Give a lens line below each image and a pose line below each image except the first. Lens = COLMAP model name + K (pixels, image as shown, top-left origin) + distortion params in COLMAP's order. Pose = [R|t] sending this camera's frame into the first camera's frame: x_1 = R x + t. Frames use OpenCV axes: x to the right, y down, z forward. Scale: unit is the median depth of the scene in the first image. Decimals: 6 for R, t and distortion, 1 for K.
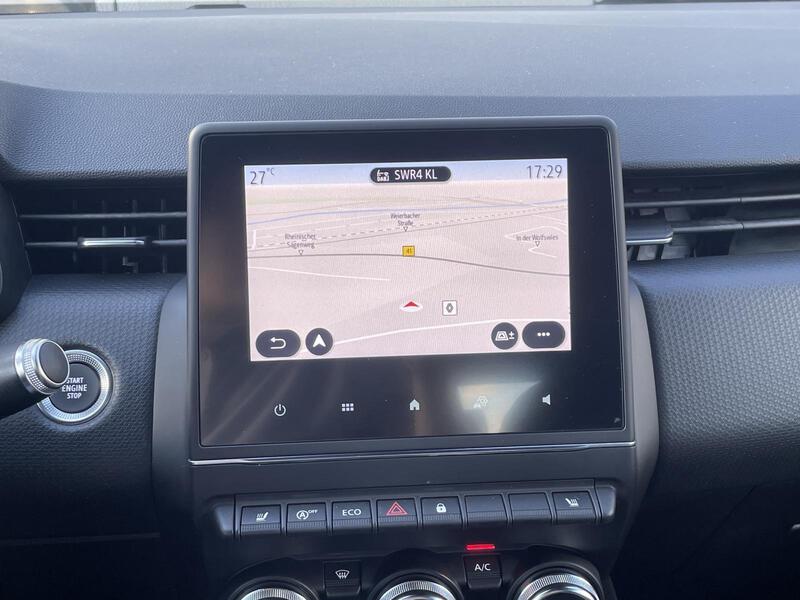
lens RADIAL K [[1044.7, 0, 400.0], [0, 1044.7, 300.0], [0, 0, 1]] dist [0.145850, -0.298201]
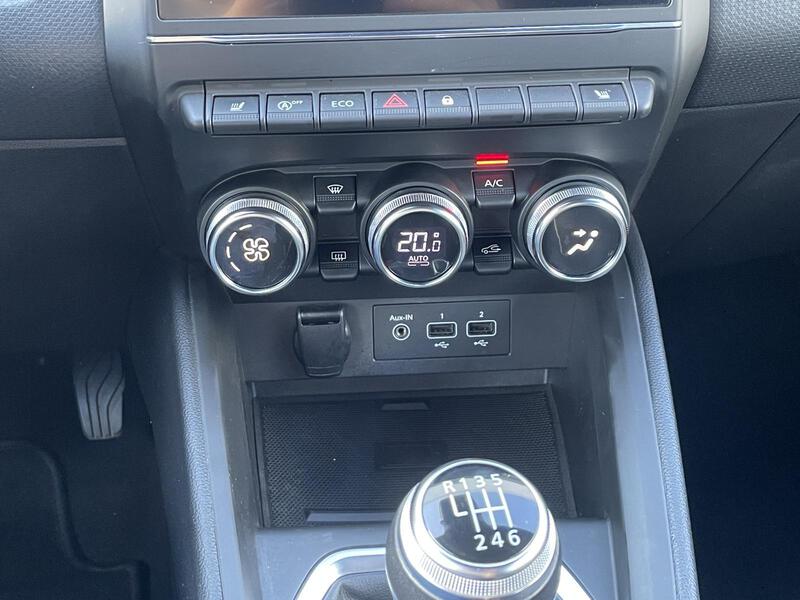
lens RADIAL K [[1044.7, 0, 400.0], [0, 1044.7, 300.0], [0, 0, 1]] dist [0.145850, -0.298201]
pose [[0.999939, 0.005154, -0.009785, 0.009460], [-0.002631, 0.970243, 0.242119, 0.145394], [0.010742, -0.242078, 0.970197, 0.131007]]
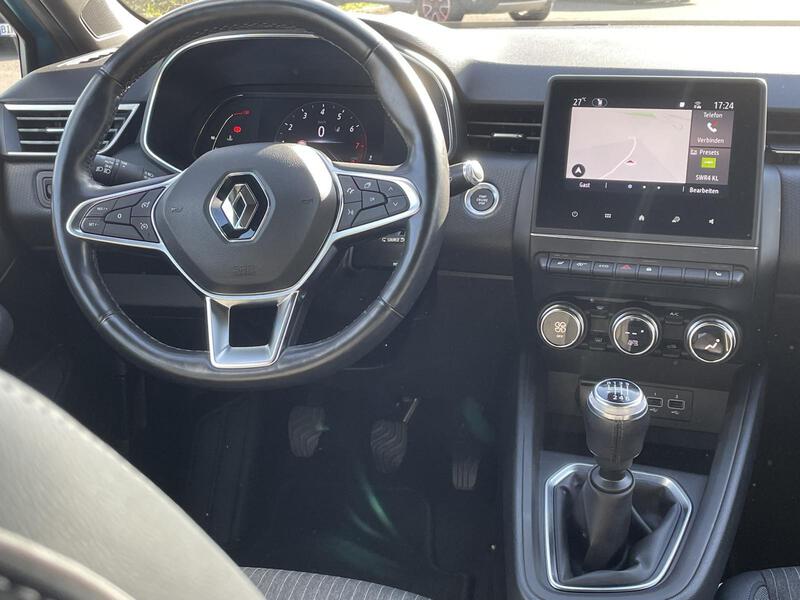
lens RADIAL K [[1044.7, 0, 400.0], [0, 1044.7, 300.0], [0, 0, 1]] dist [0.145850, -0.298201]
pose [[0.930083, 0.109400, -0.350682, 0.303213], [-0.114271, 0.993426, 0.006842, 0.290641], [0.349125, 0.033709, 0.936470, -1.039521]]
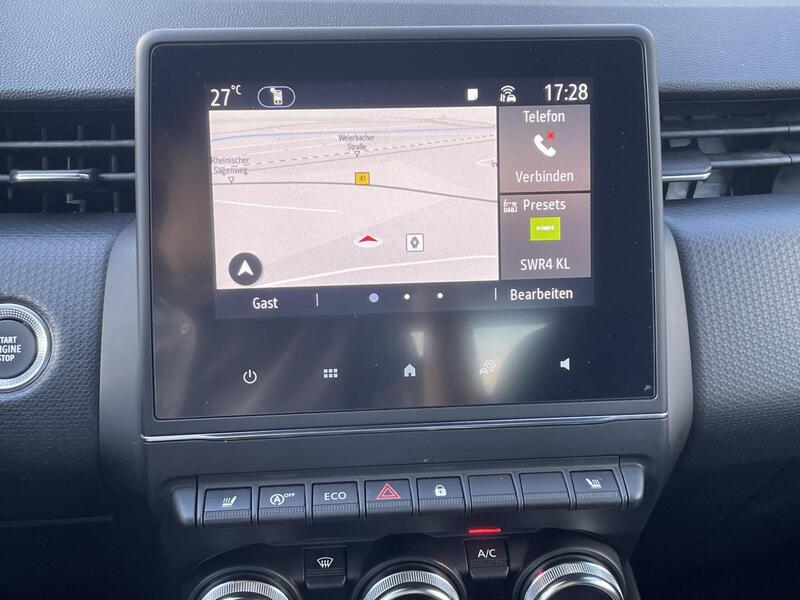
lens RADIAL K [[1044.7, 0, 400.0], [0, 1044.7, 300.0], [0, 0, 1]] dist [0.145850, -0.298201]
pose [[0.999937, 0.001929, 0.011065, -0.003279], [-0.002549, 0.998408, 0.056344, -0.004105], [-0.010939, -0.056369, 0.998350, 0.155593]]
